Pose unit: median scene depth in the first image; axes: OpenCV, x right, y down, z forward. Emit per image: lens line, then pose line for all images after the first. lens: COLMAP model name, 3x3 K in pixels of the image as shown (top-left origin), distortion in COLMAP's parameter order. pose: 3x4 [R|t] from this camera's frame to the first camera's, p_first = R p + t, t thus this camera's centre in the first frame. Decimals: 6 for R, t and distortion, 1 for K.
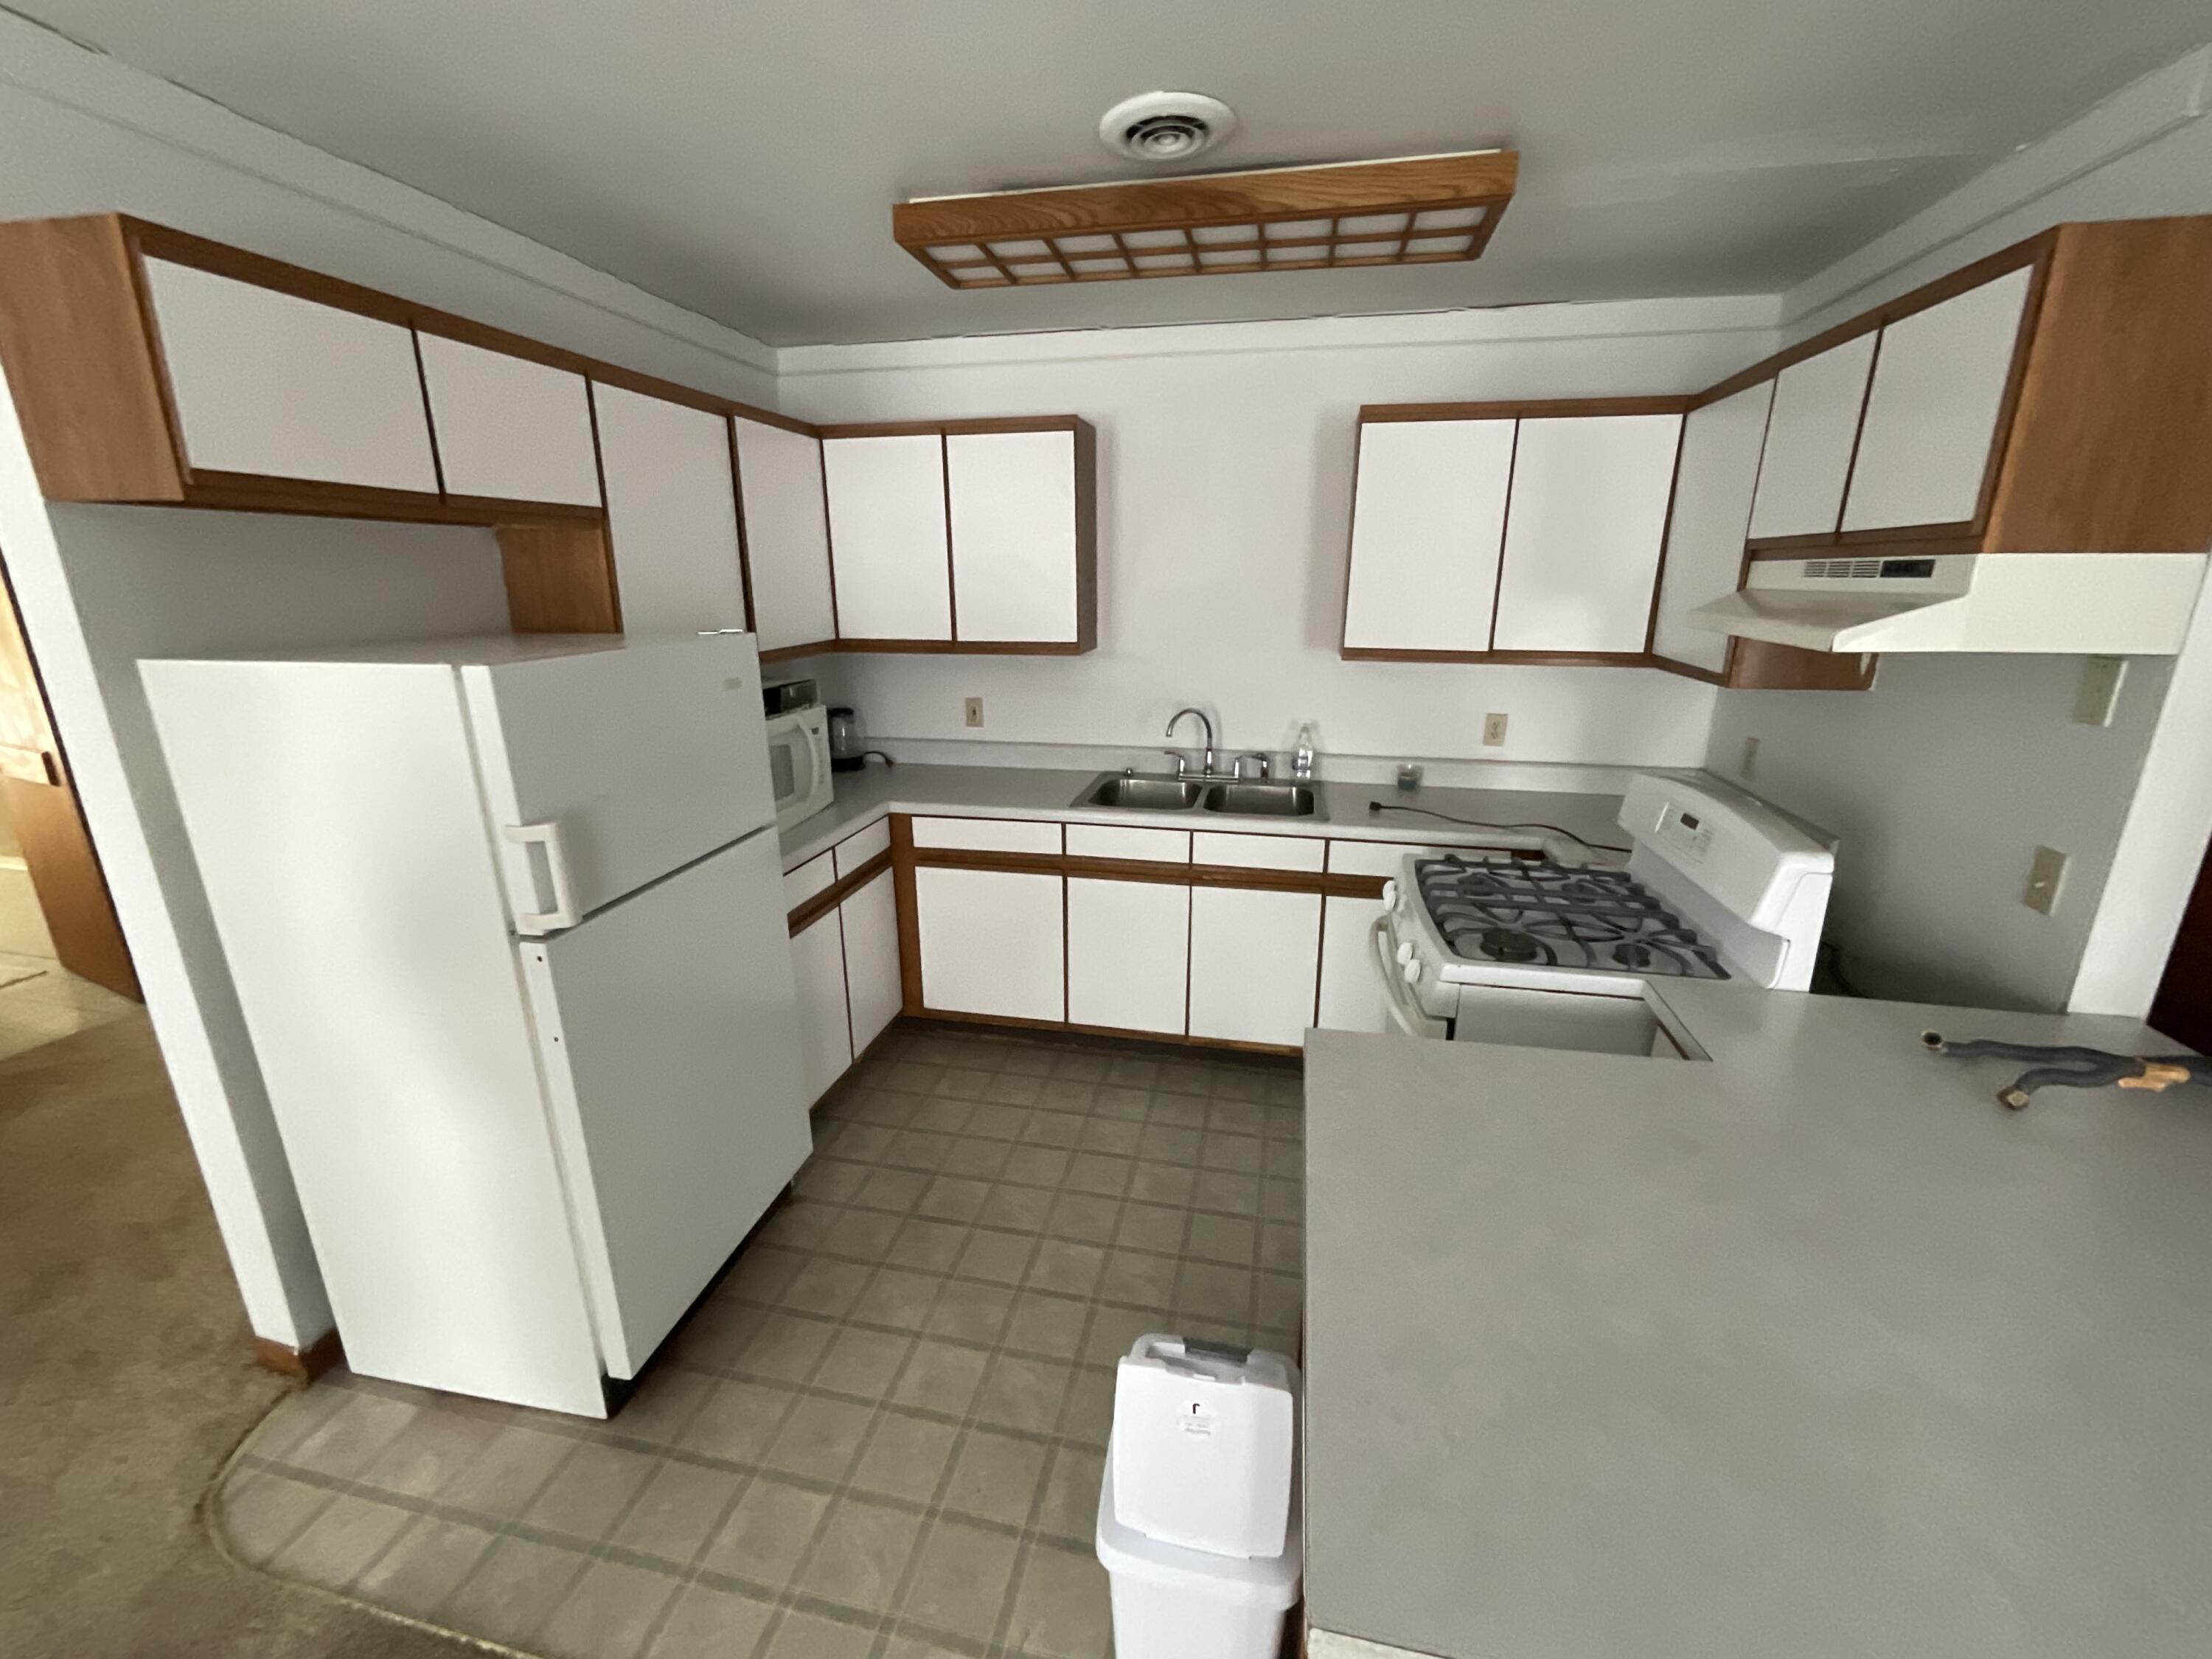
lens RADIAL K [[898.5, 0, 1100.7], [0, 898.5, 826.1], [0, 0, 1]] dist [0.001965, -0.000247]
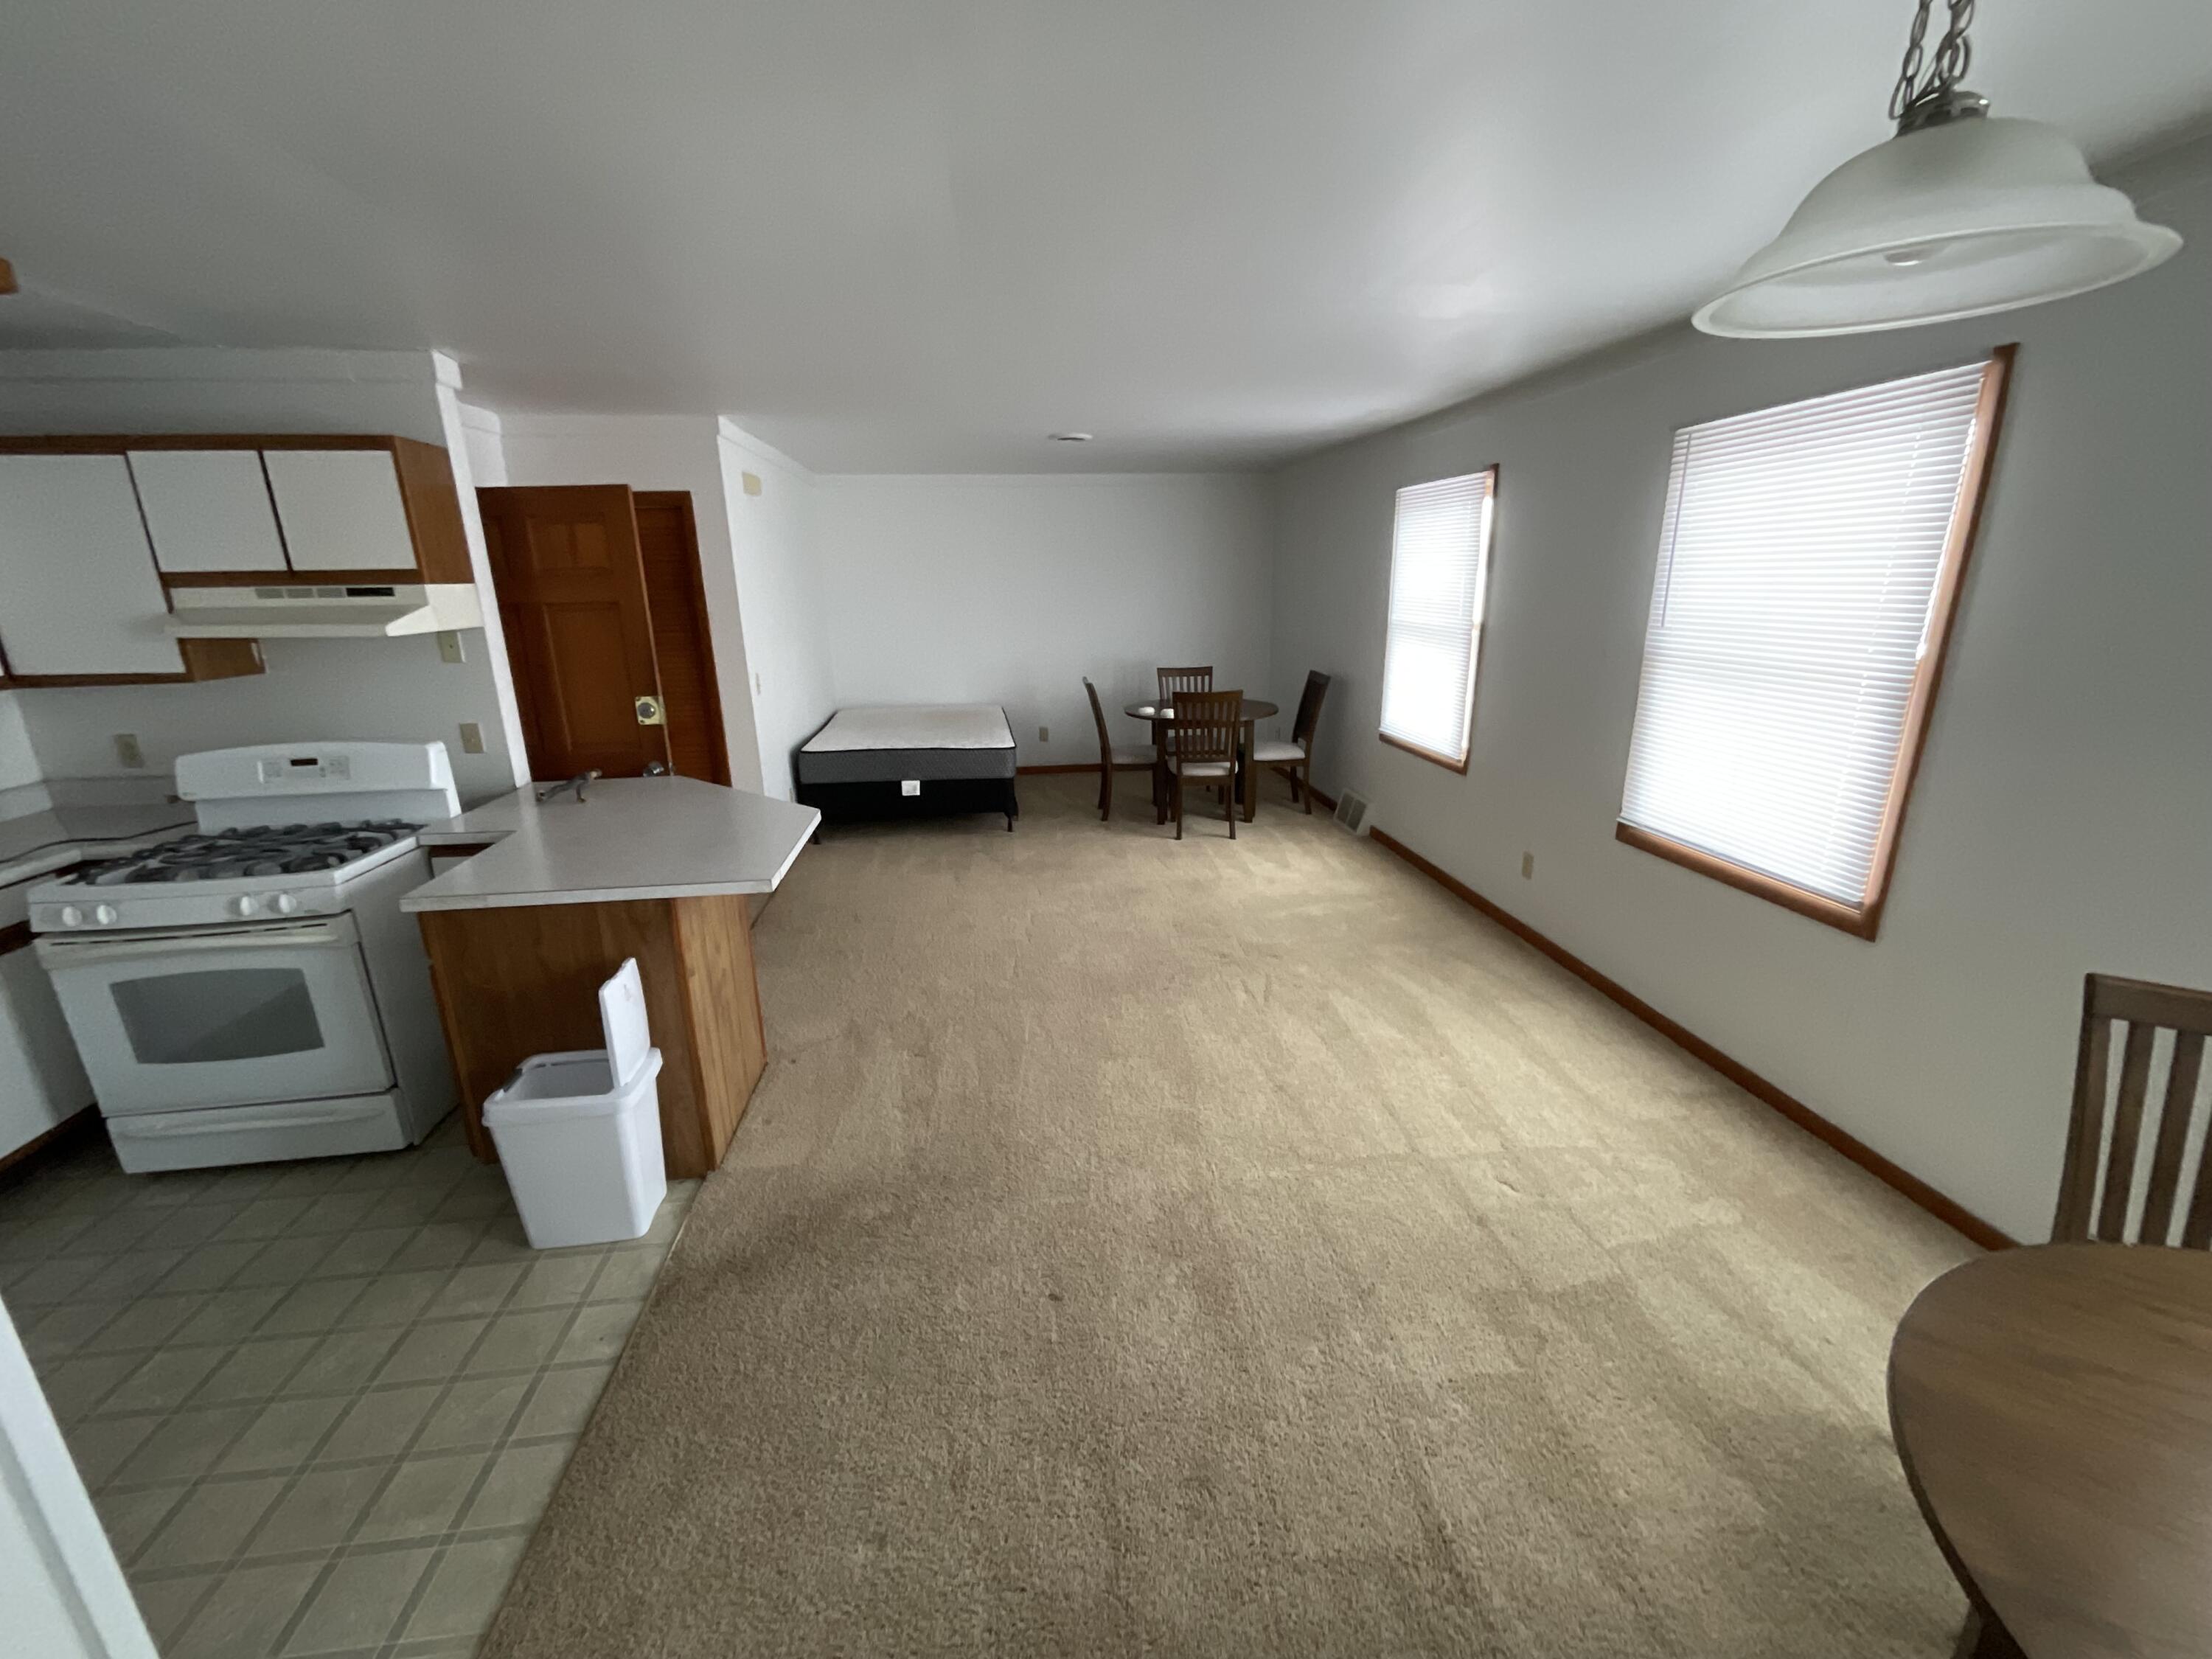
lens RADIAL K [[898.5, 0, 1103.7], [0, 898.5, 832.5], [0, 0, 1]] dist [0.001965, -0.000247]
pose [[-0.338568, -0.249851, 0.907164, -1.453839], [0.264899, 0.899798, 0.346687, -0.082518], [-0.902884, 0.357684, -0.238458, 0.253859]]
